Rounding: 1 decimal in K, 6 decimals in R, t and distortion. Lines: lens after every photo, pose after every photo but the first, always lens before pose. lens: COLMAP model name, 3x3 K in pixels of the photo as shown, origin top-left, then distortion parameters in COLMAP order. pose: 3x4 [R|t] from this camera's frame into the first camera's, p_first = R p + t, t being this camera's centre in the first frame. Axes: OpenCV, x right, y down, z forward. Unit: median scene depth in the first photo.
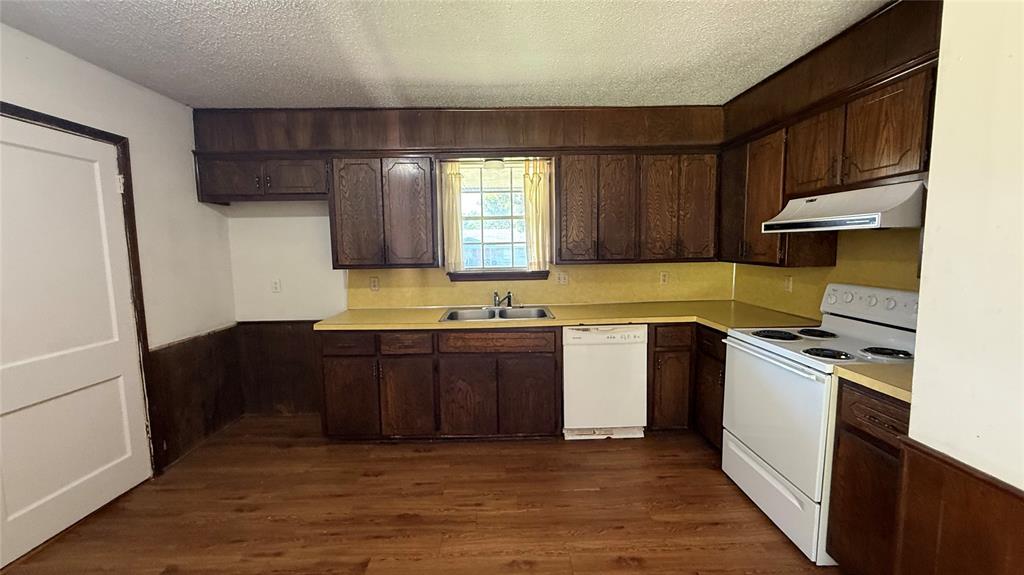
lens RADIAL K [[407.9, 0, 510.8], [0, 407.9, 287.1], [0, 0, 1]] dist [-0.001715, -0.000899]
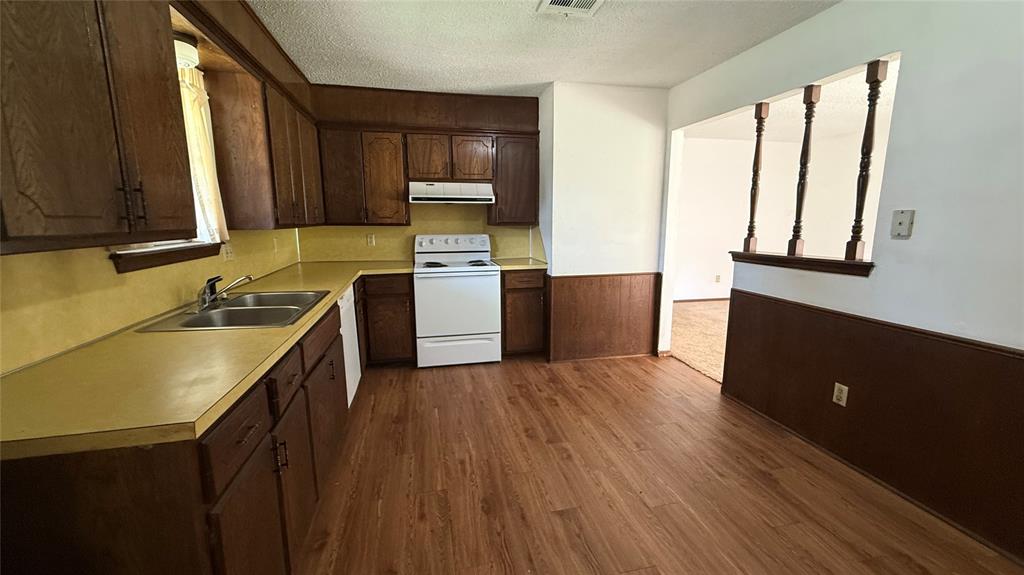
lens RADIAL K [[407.9, 0, 511.8], [0, 407.9, 288.0], [0, 0, 1]] dist [-0.001715, -0.000899]
pose [[-0.195643, -0.149163, 0.969265, -0.978526], [0.102947, 0.979780, 0.171560, -0.044688], [-0.975257, 0.133347, -0.176331, 0.967642]]
